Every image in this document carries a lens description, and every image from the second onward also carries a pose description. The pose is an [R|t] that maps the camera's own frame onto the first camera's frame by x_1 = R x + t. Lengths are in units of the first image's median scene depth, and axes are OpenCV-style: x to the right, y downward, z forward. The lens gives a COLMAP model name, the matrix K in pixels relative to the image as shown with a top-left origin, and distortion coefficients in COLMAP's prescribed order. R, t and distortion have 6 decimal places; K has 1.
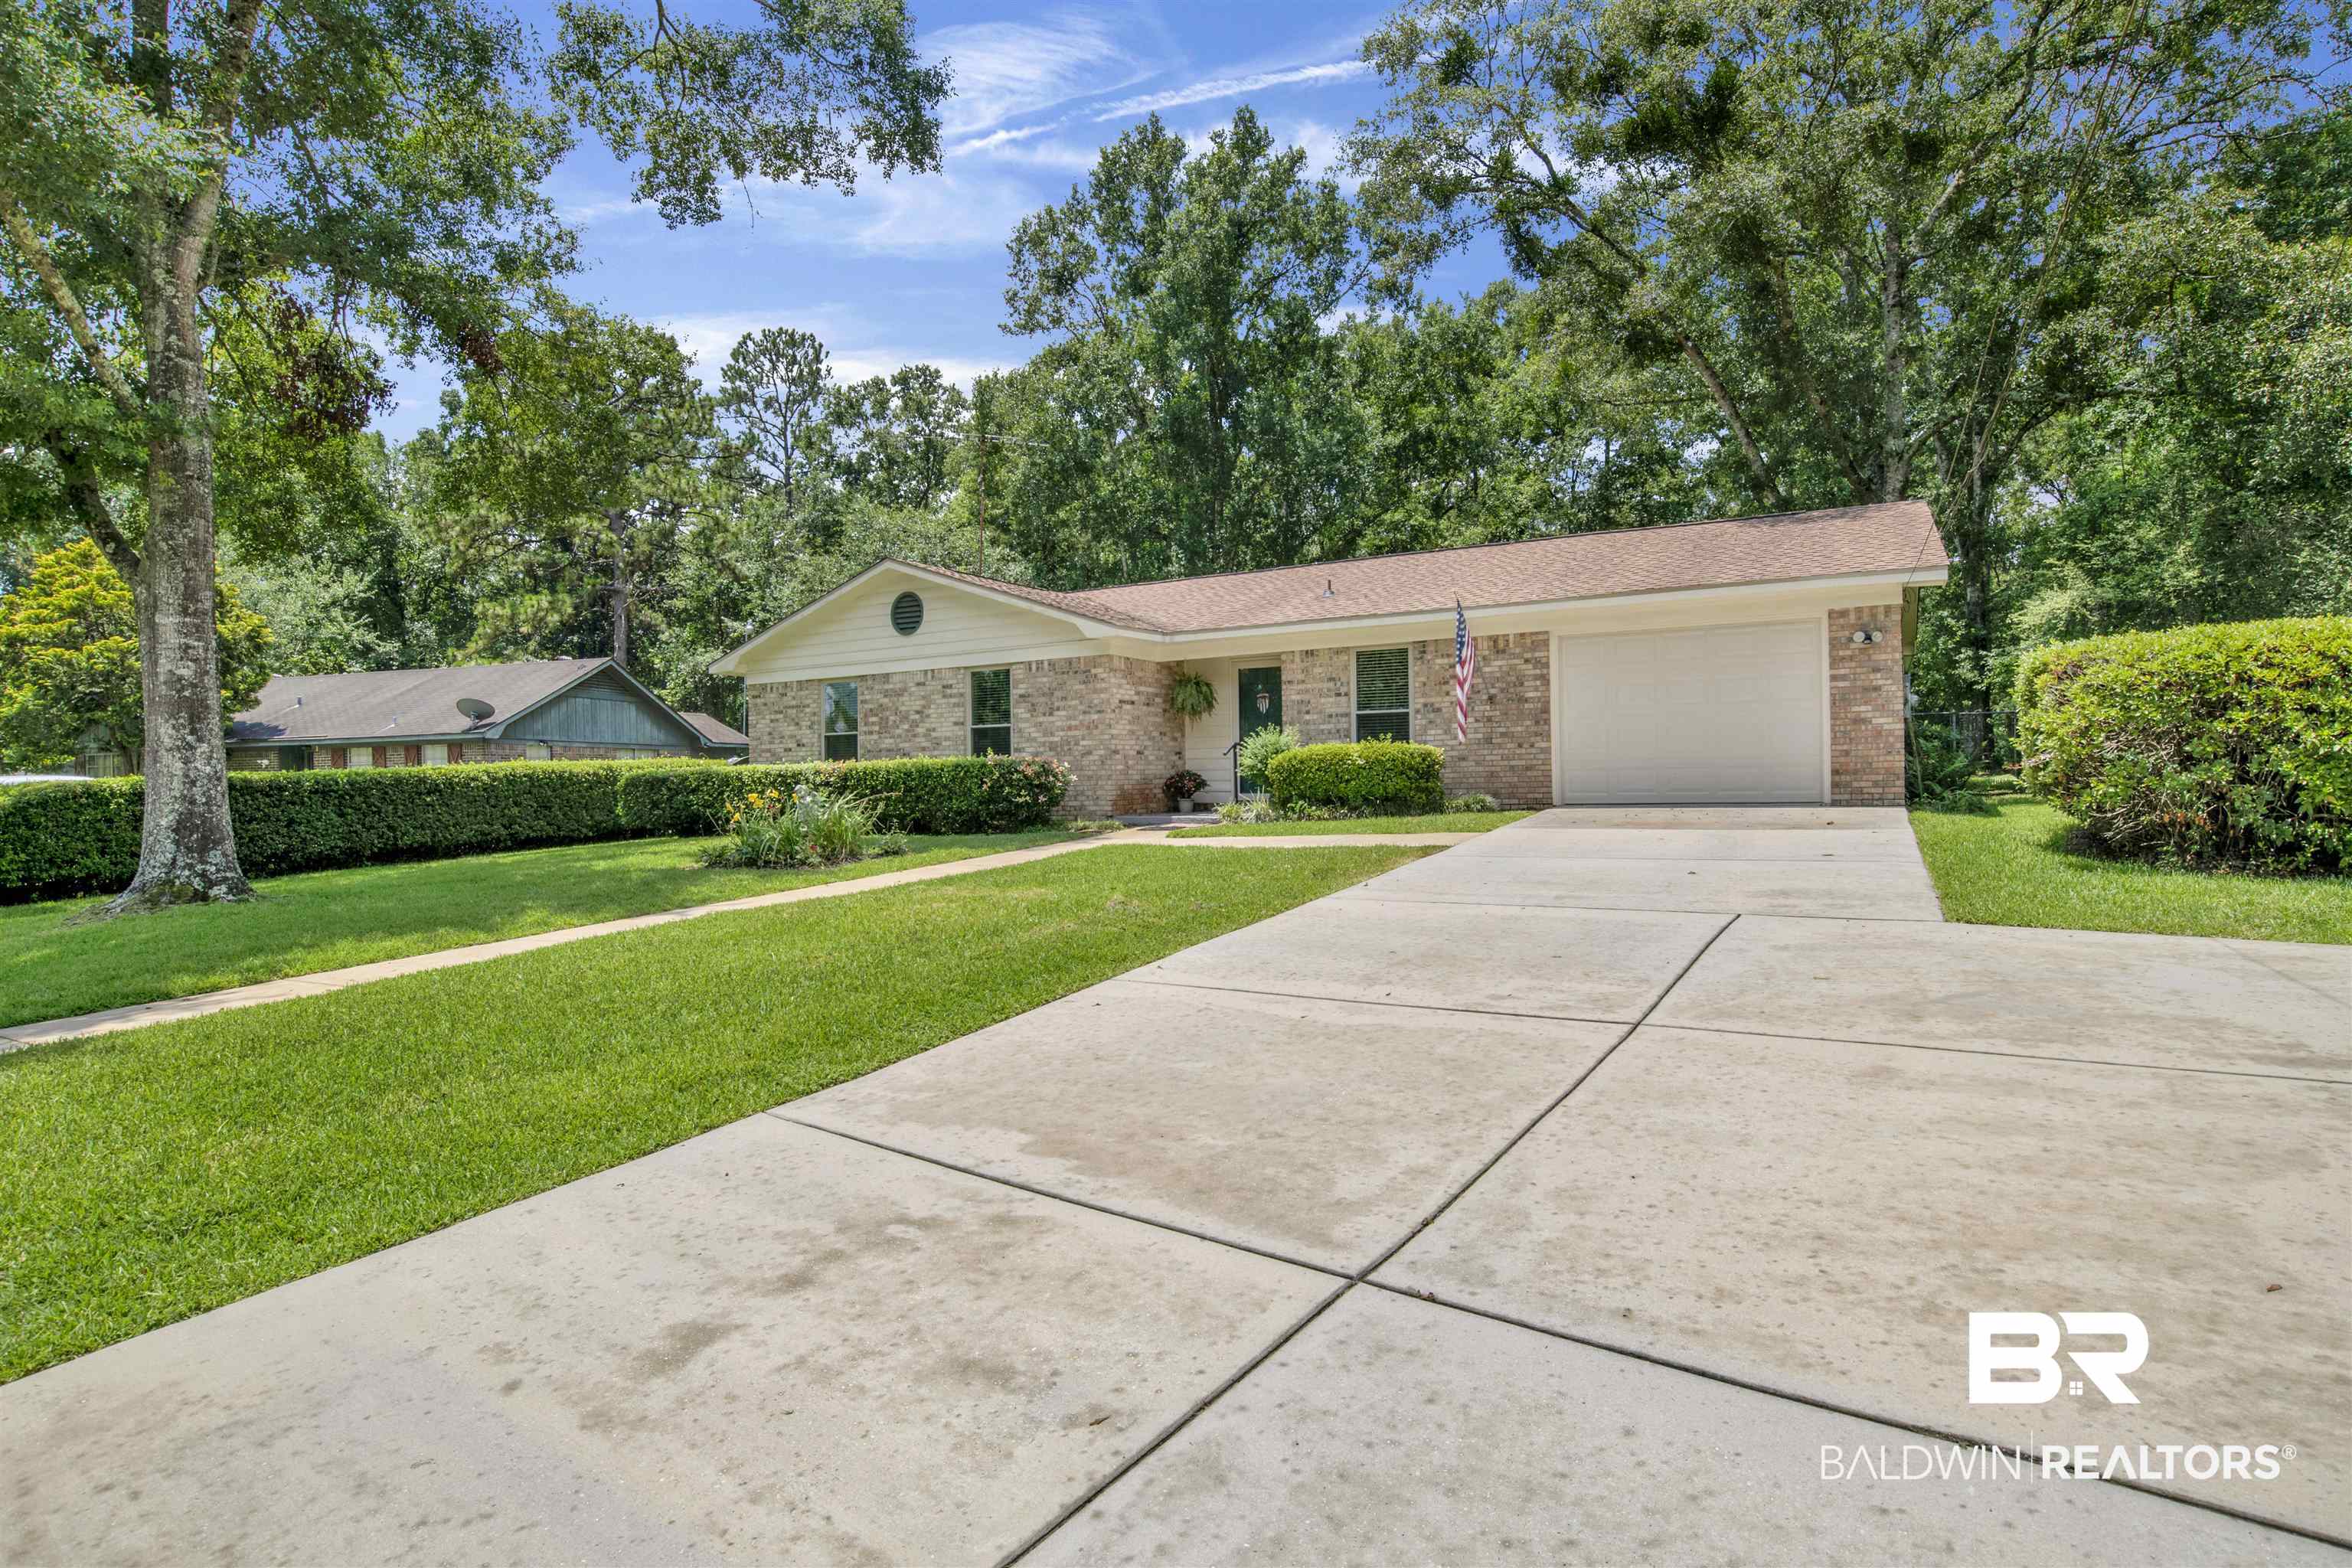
lens RADIAL K [[1239.8, 0, 1176.3], [0, 1239.8, 776.4], [0, 0, 1]] dist [-0.055056, 0.013573]
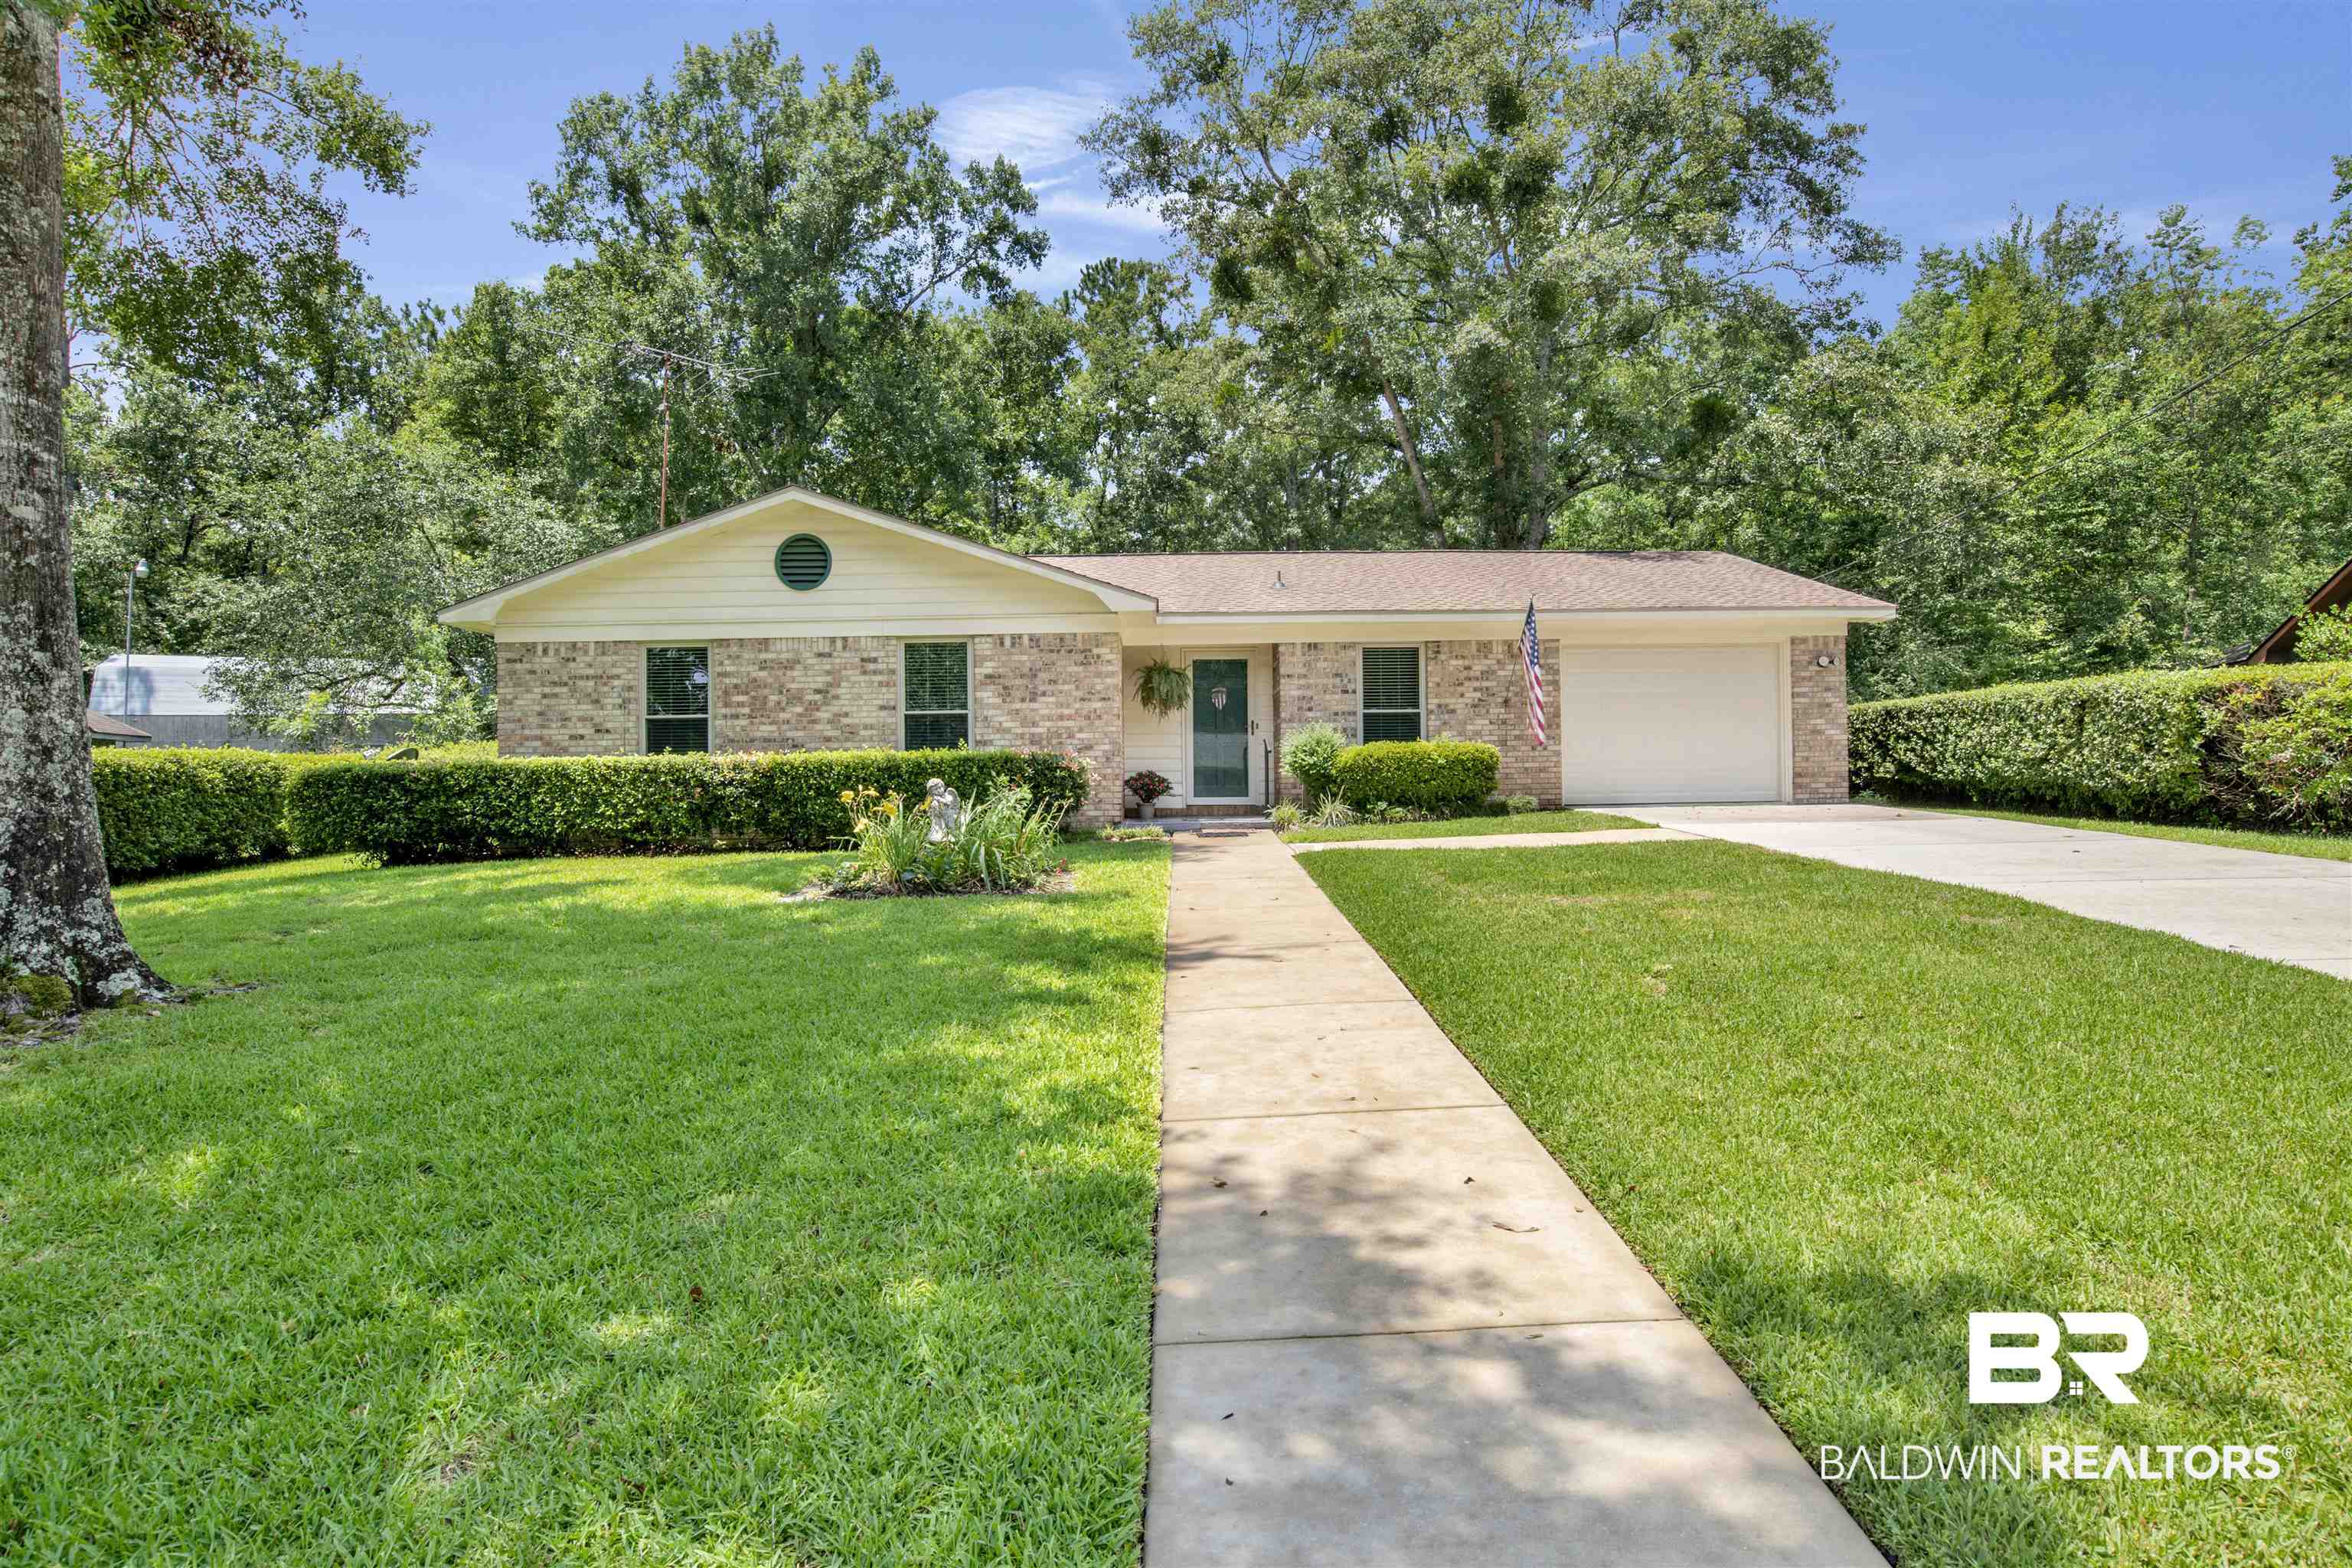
lens RADIAL K [[1239.8, 0, 1215.2], [0, 1239.8, 780.2], [0, 0, 1]] dist [-0.055056, 0.013573]
pose [[0.844235, 0.008048, 0.535913, -0.425984], [-0.001401, 0.999917, -0.012809, 0.013066], [-0.535972, 0.010063, 0.844176, 0.230633]]
